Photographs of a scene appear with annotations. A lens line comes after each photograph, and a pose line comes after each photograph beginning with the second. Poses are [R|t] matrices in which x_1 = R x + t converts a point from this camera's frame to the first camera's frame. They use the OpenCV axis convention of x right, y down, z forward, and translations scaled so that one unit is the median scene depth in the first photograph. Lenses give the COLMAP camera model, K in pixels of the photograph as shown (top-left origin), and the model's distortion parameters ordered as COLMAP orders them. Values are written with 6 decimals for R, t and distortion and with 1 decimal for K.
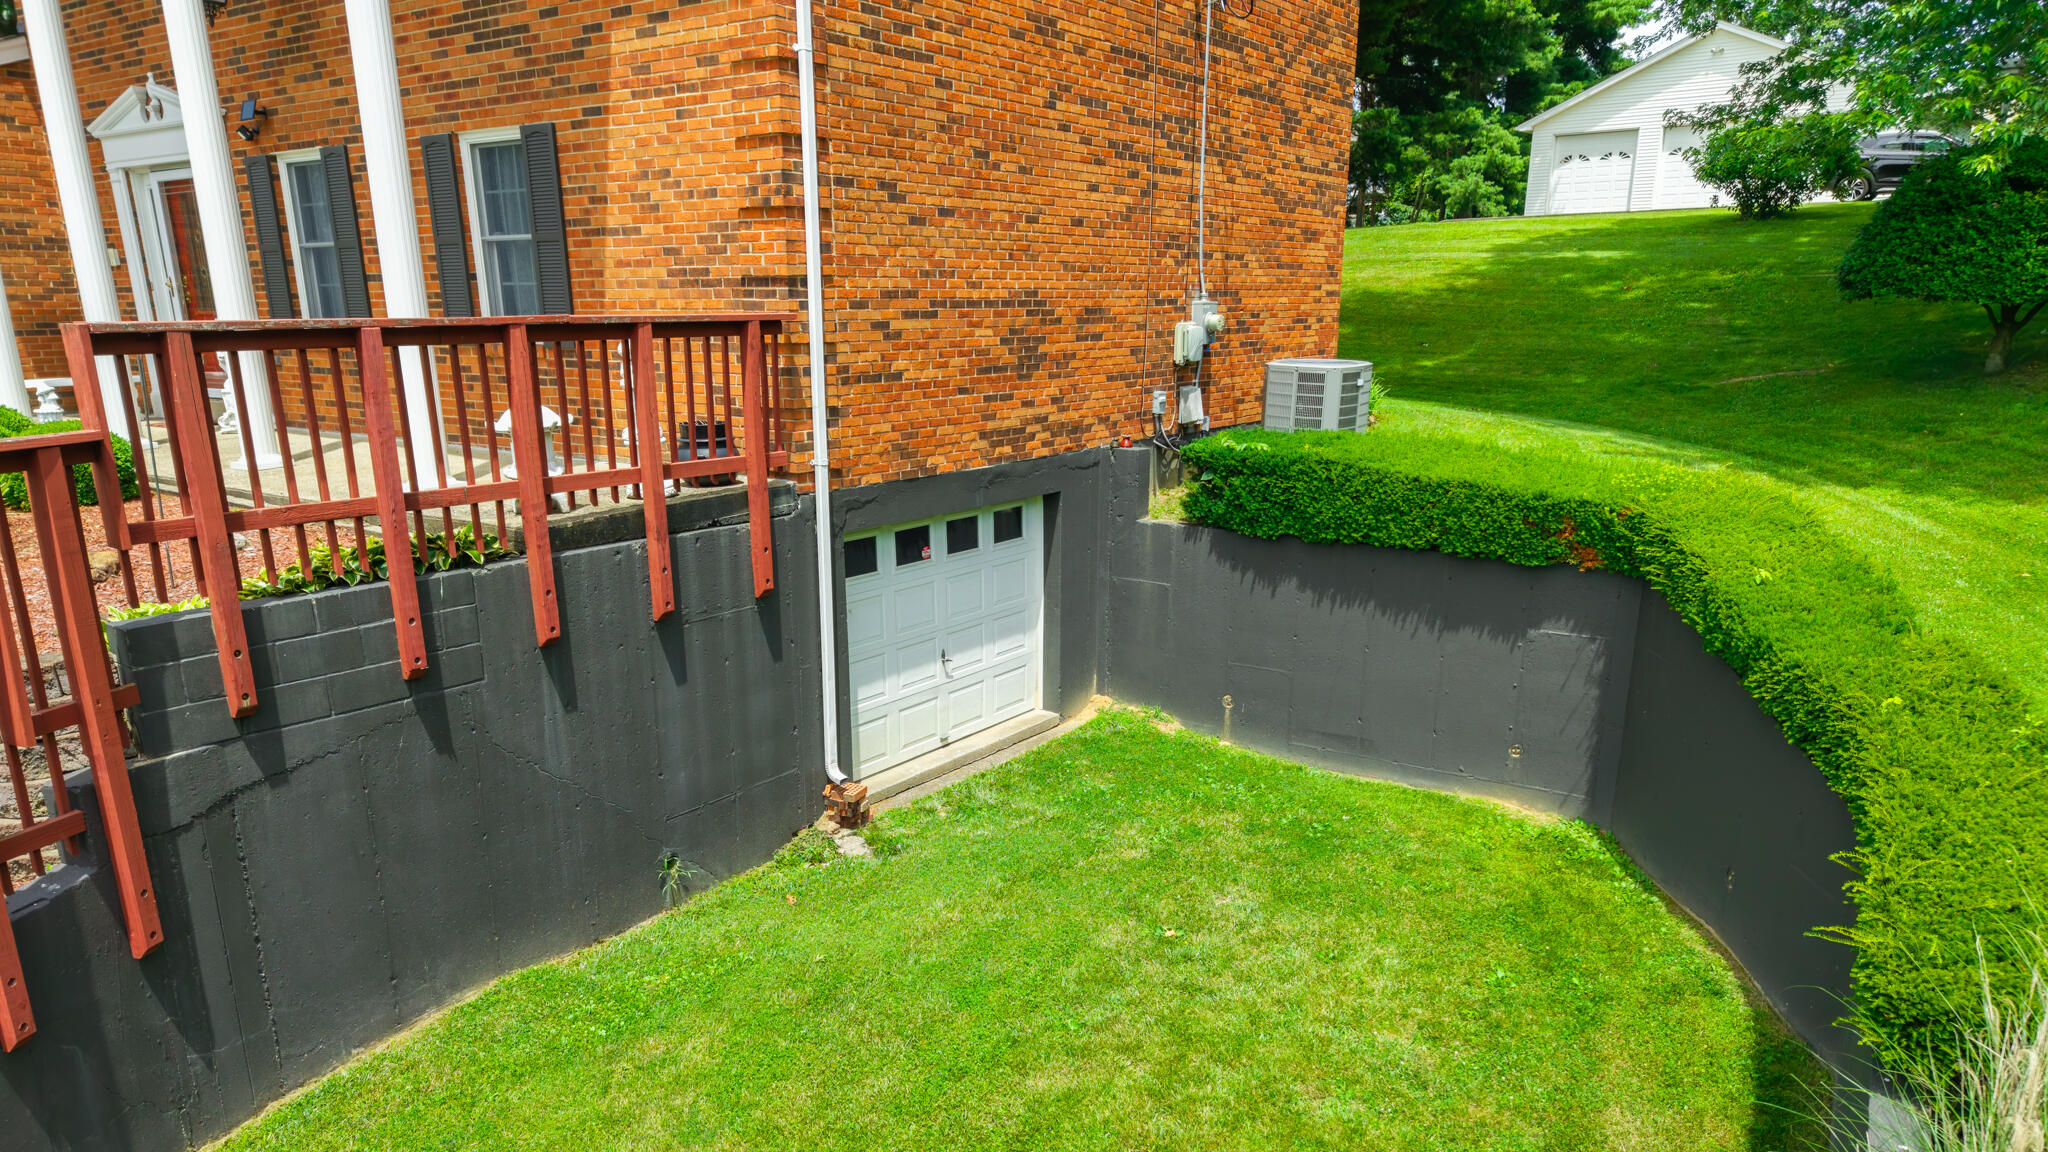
lens RADIAL K [[1343.7, 0, 1005.6], [0, 1343.7, 729.3], [0, 0, 1]] dist [0.024808, -0.027647]
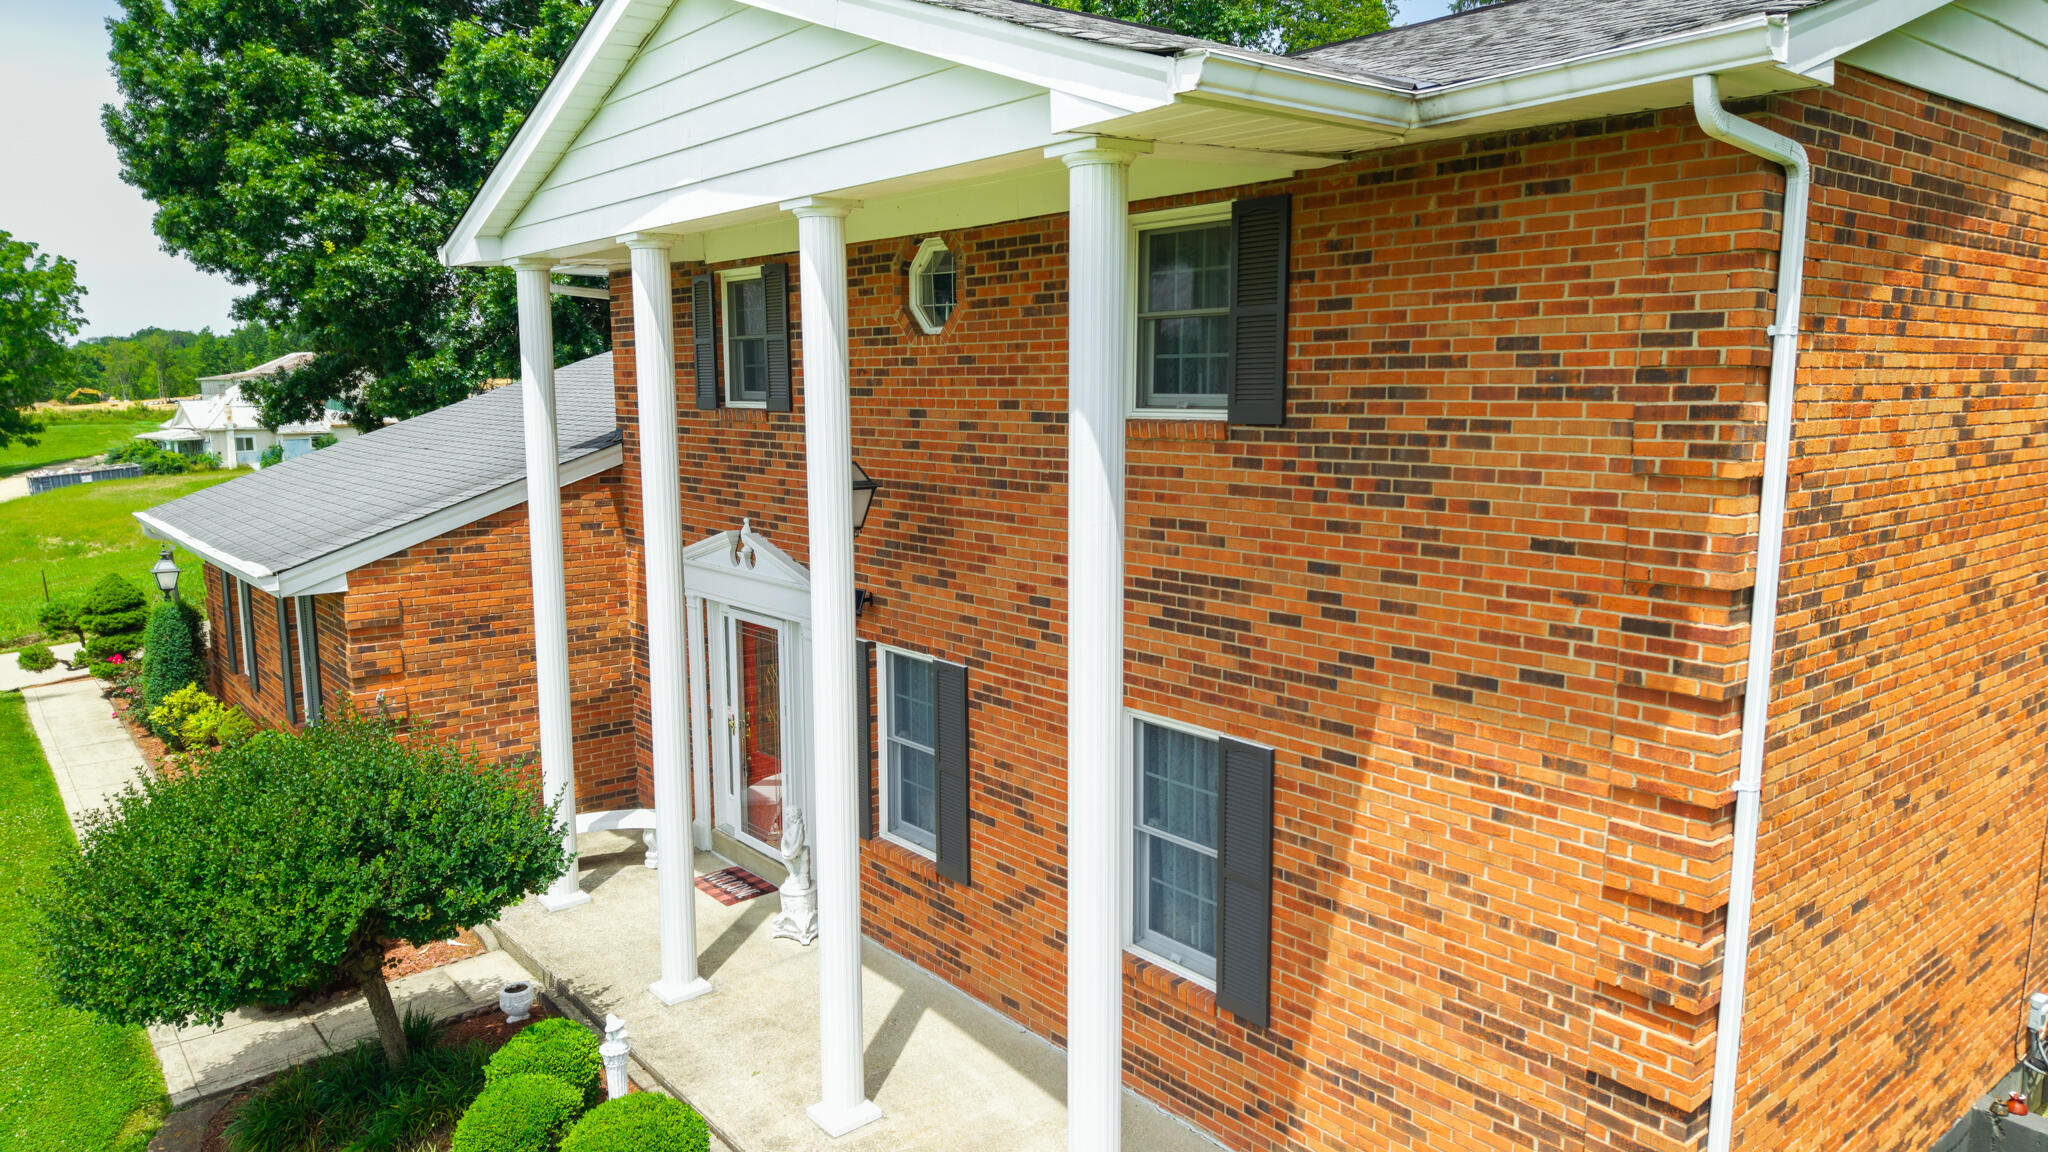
lens RADIAL K [[1343.7, 0, 1020.6], [0, 1343.7, 575.6], [0, 0, 1]] dist [0.024808, -0.027647]
pose [[0.963338, 0.038085, -0.265573, -0.247242], [-0.082765, 0.983781, -0.159141, -0.370480], [0.255205, 0.175286, 0.950865, 0.222943]]
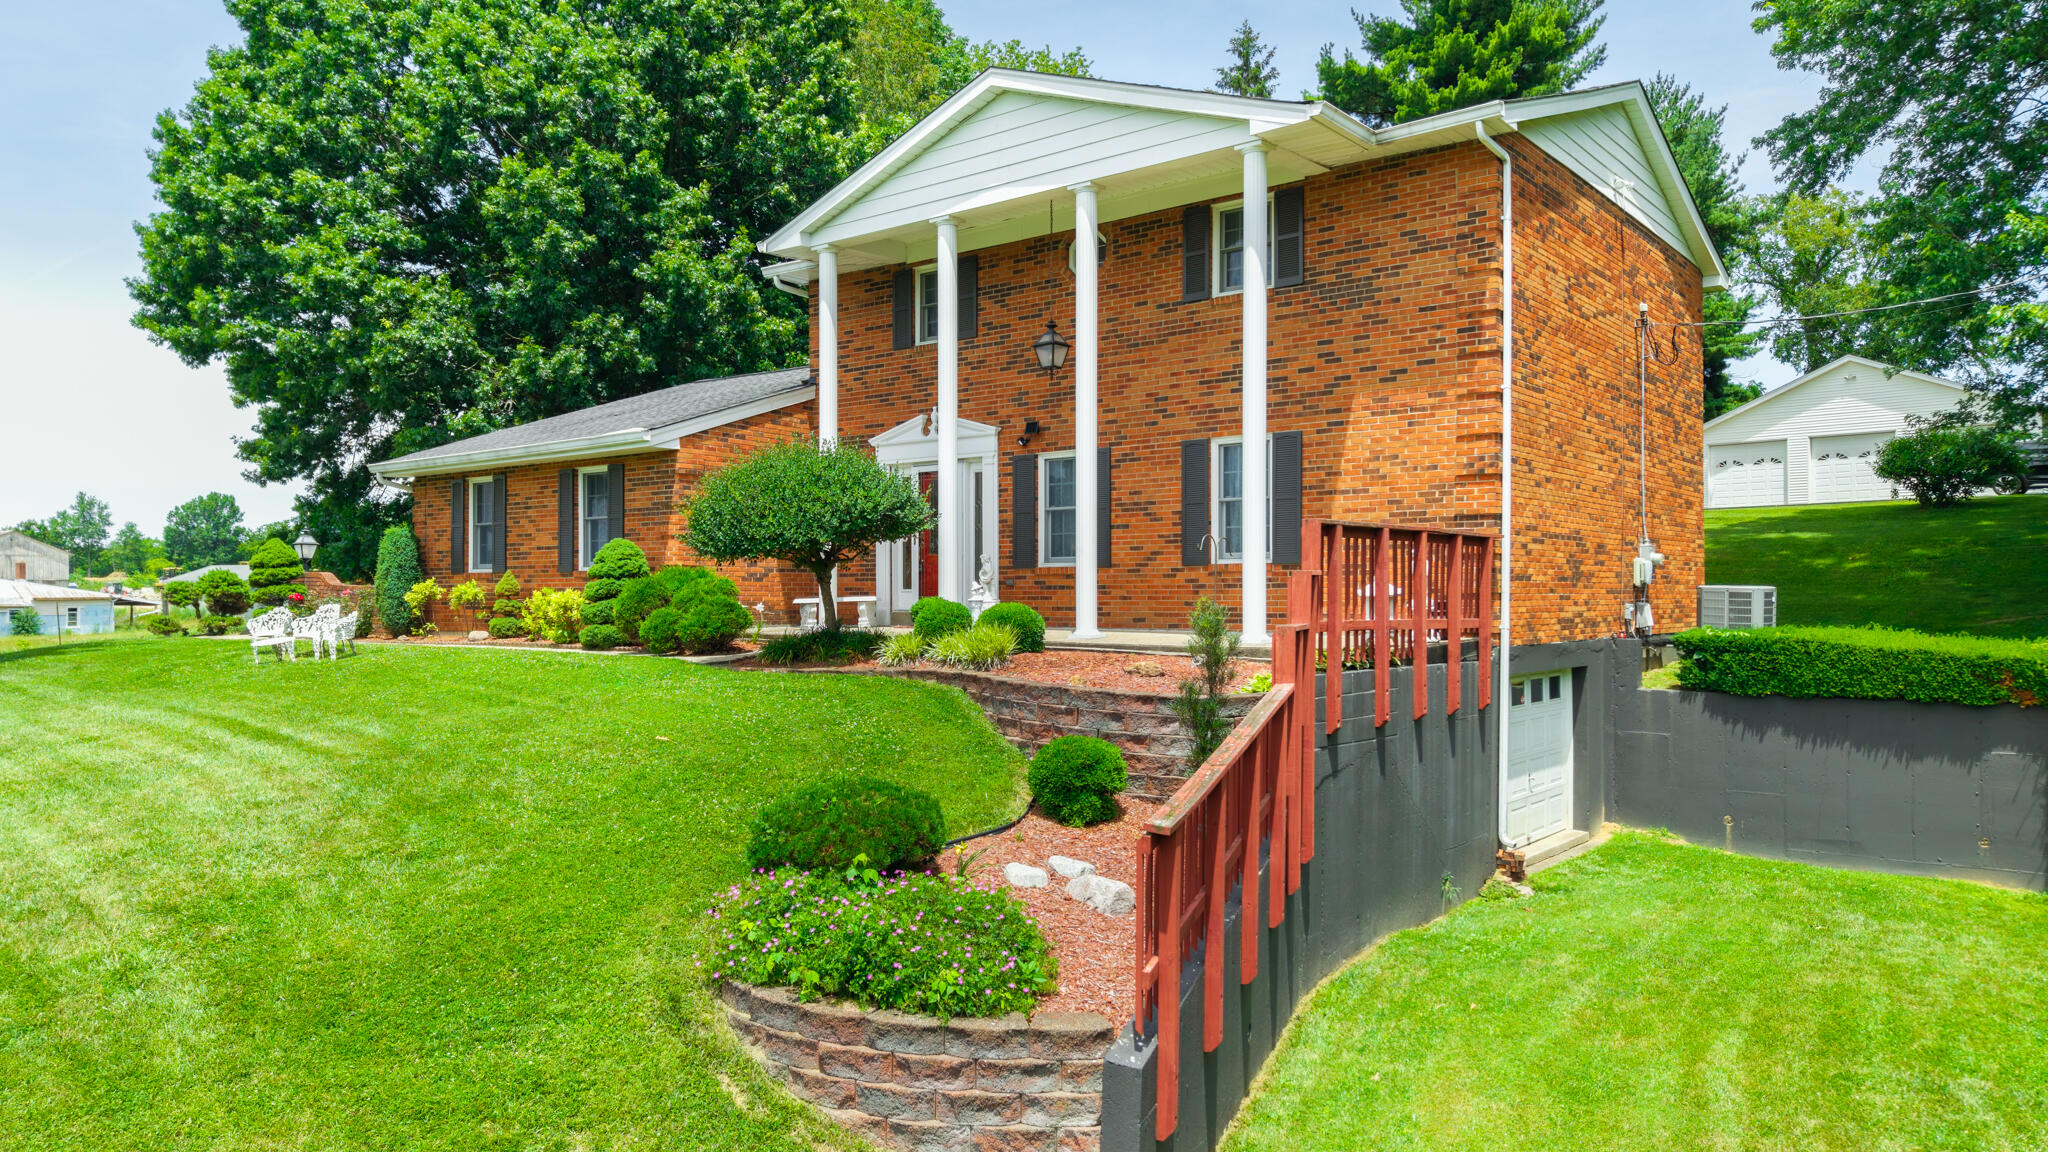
lens RADIAL K [[1343.7, 0, 995.6], [0, 1343.7, 585.6], [0, 0, 1]] dist [0.024808, -0.027647]
pose [[0.997261, 0.000664, -0.073955, -0.521762], [-0.023695, 0.950116, -0.310995, 0.217206], [0.070060, 0.311896, 0.947530, -0.453351]]
